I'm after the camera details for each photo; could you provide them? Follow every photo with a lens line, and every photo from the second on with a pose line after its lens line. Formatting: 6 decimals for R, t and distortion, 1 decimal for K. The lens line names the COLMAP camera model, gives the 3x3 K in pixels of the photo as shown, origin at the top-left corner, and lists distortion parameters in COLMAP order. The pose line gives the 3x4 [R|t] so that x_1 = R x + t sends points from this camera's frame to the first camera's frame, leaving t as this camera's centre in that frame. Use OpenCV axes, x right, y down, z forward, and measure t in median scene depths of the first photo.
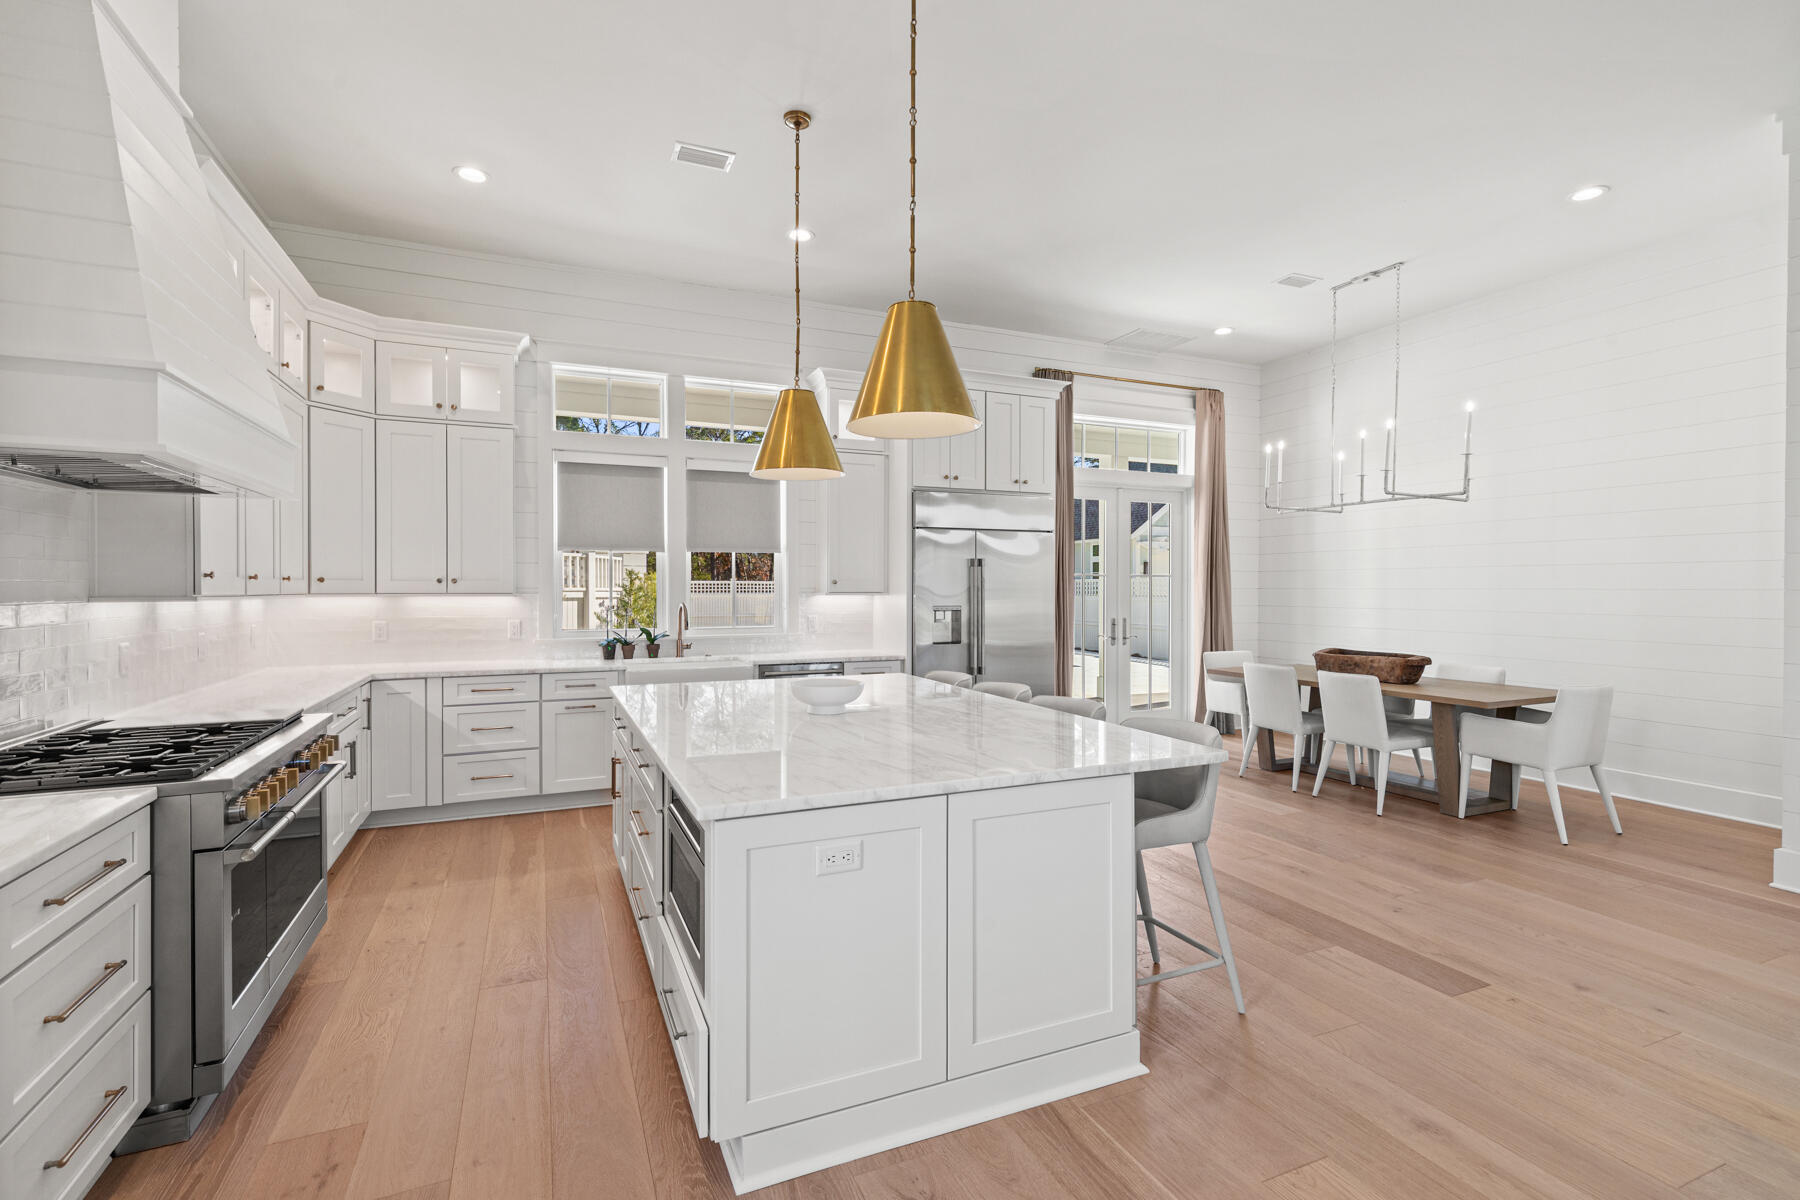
lens RADIAL K [[828.8, 0, 908.8], [0, 828.8, 600.3], [0, 0, 1]] dist [0.001500, -0.000041]
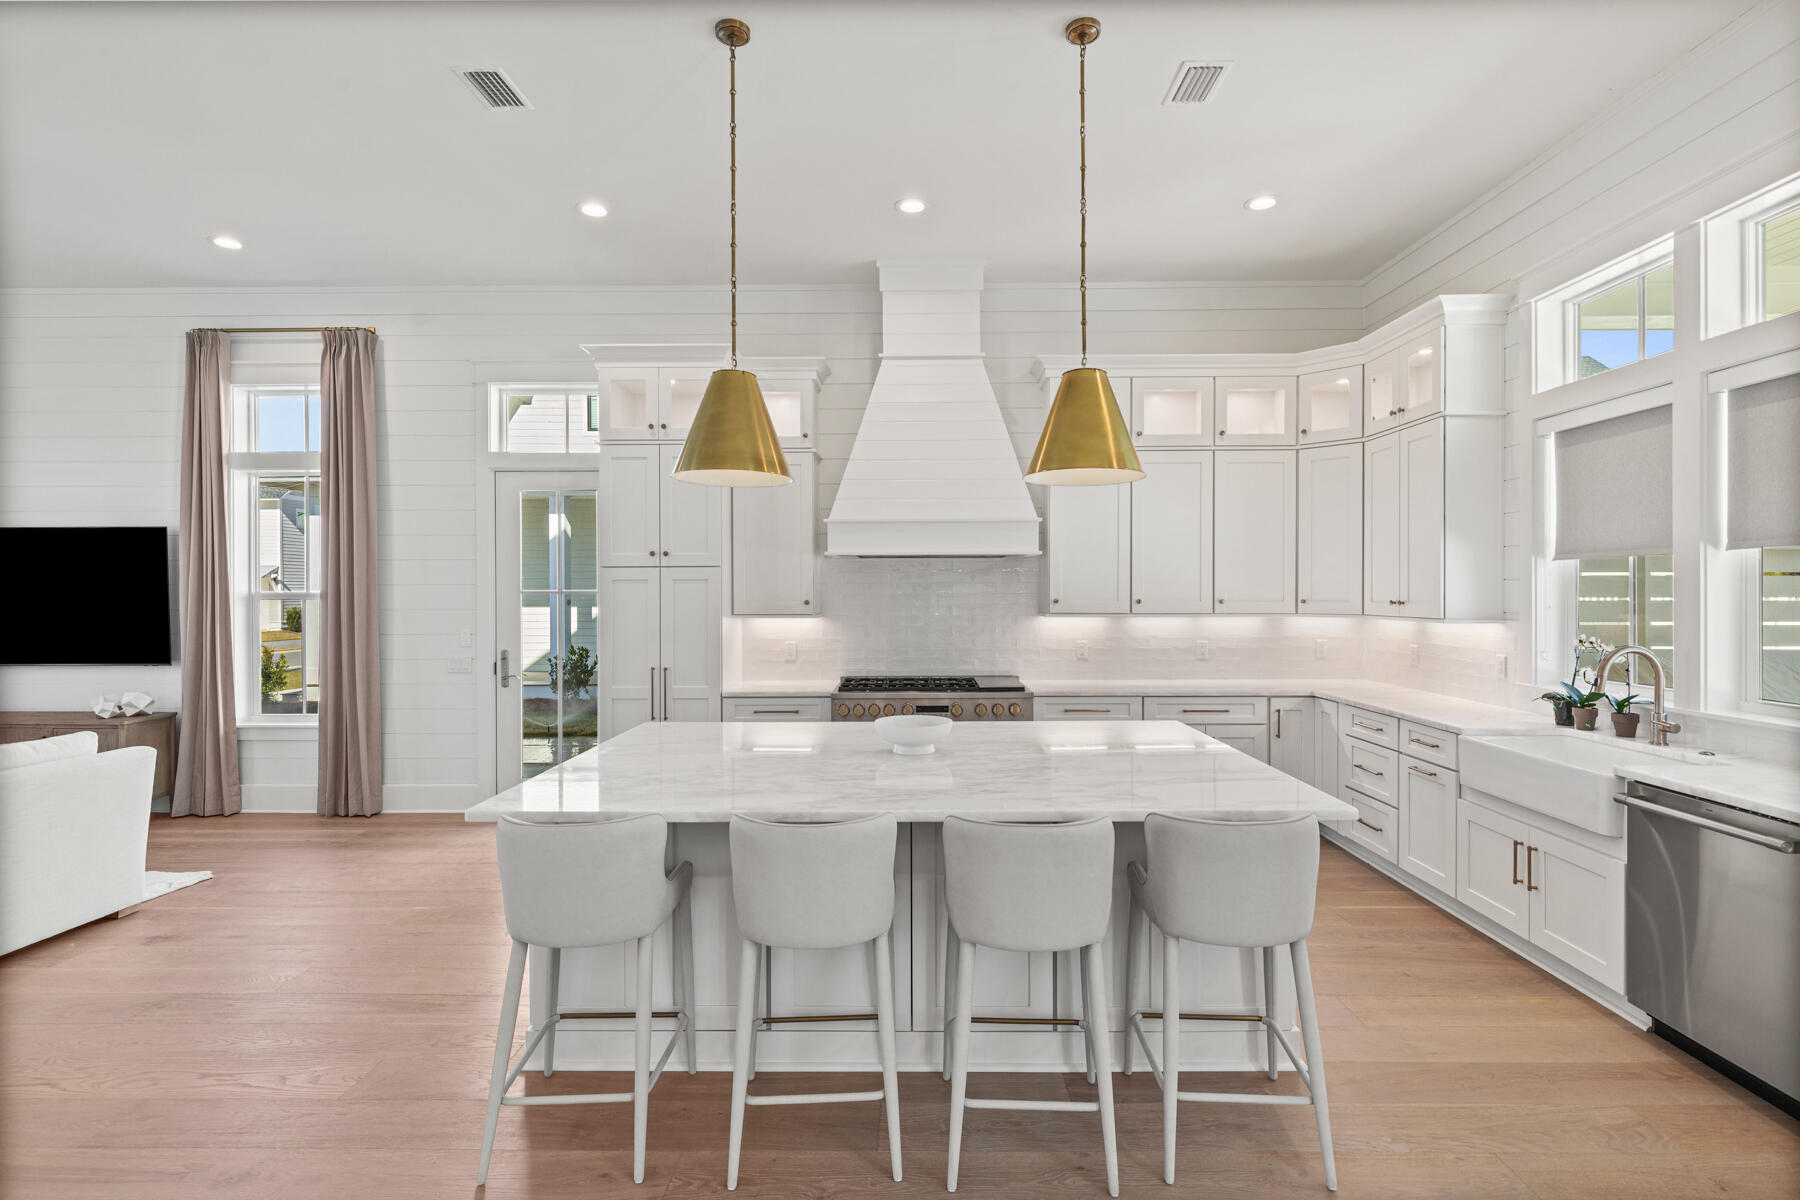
lens RADIAL K [[832.6, 0, 899.4], [0, 832.6, 597.8], [0, 0, 1]] dist [0.001063, -0.000010]
pose [[-0.413229, 0.006375, -0.910605, 0.439268], [-0.013026, 0.999832, 0.012910, -0.030445], [0.910534, 0.017197, -0.413077, 0.781306]]
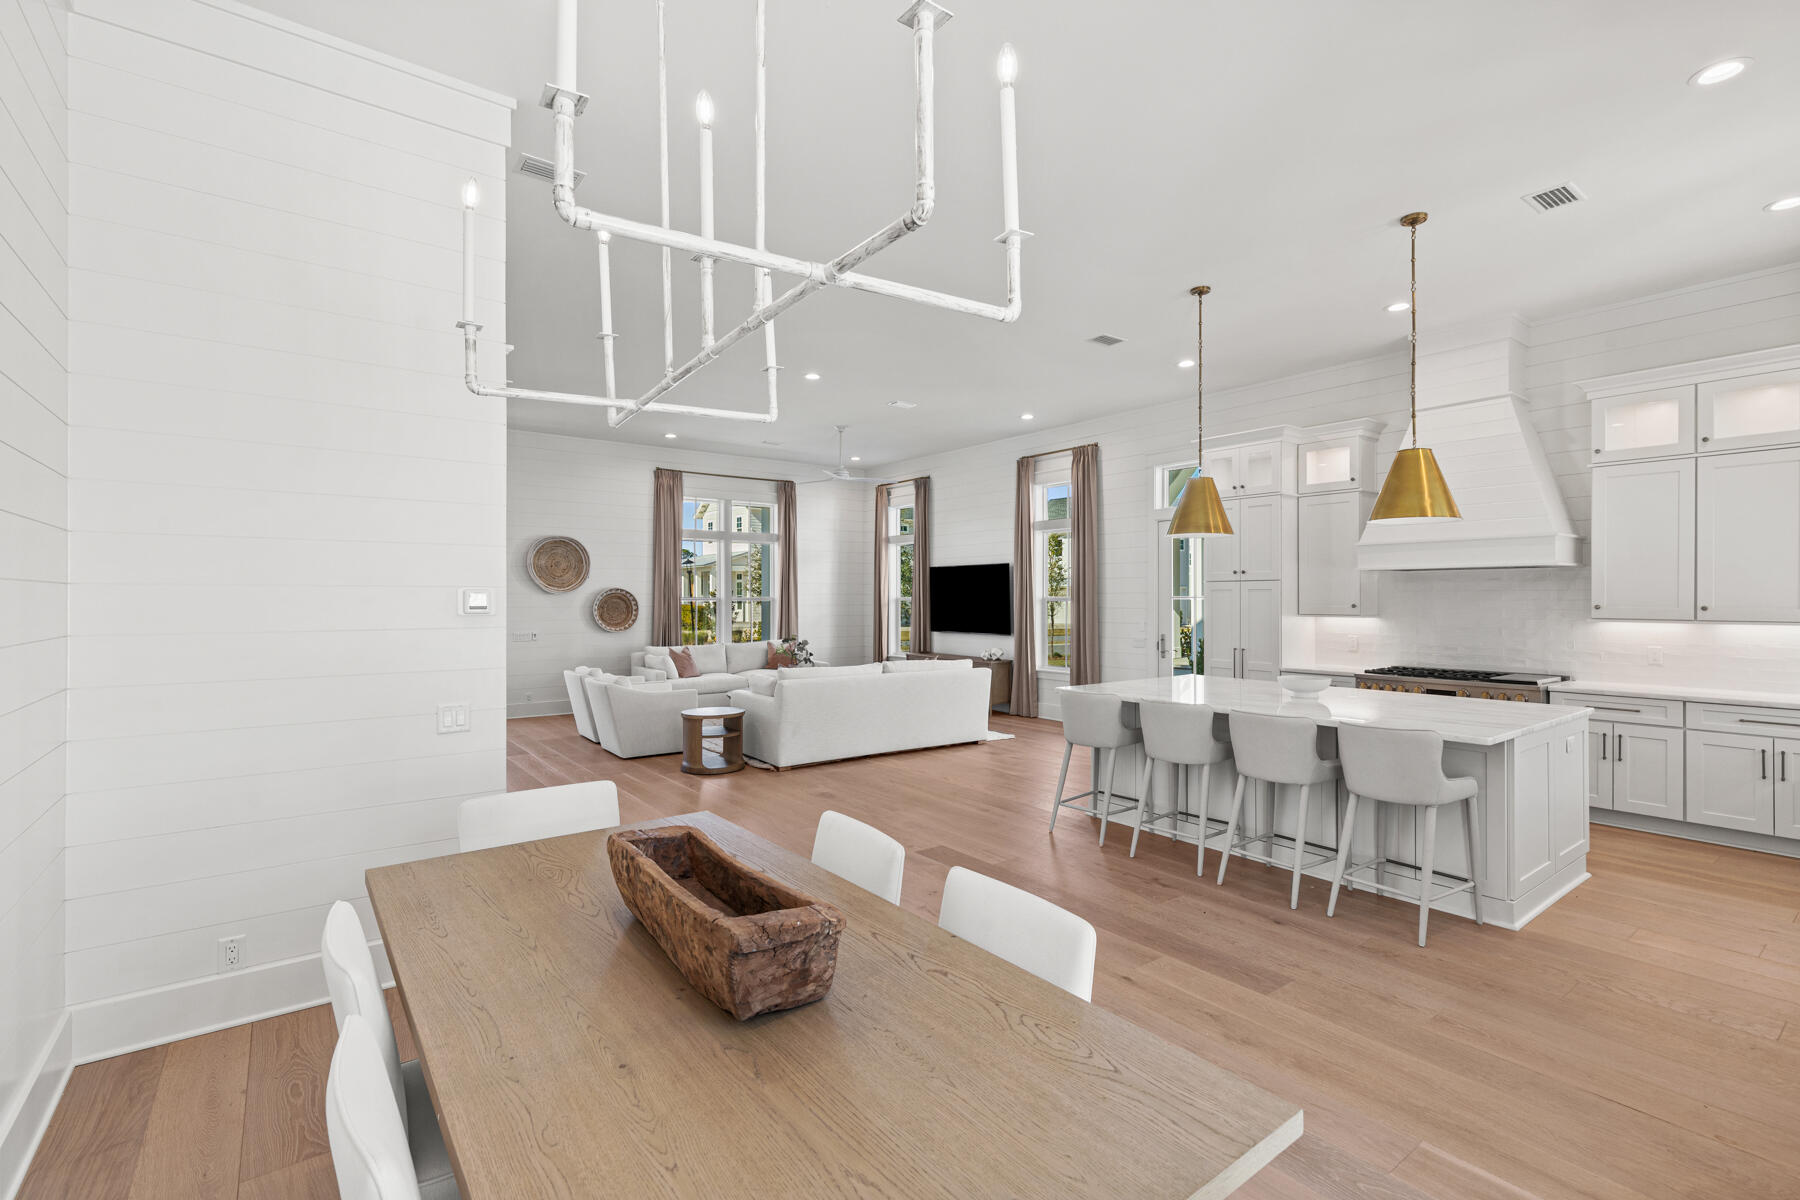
lens RADIAL K [[828.8, 0, 890.2], [0, 828.8, 593.8], [0, 0, 1]] dist [0.001500, -0.000041]
pose [[-0.976786, 0.000681, -0.214217, 0.560444], [-0.002048, 0.999920, 0.012516, -0.043432], [0.214208, 0.012665, -0.976706, 1.341313]]
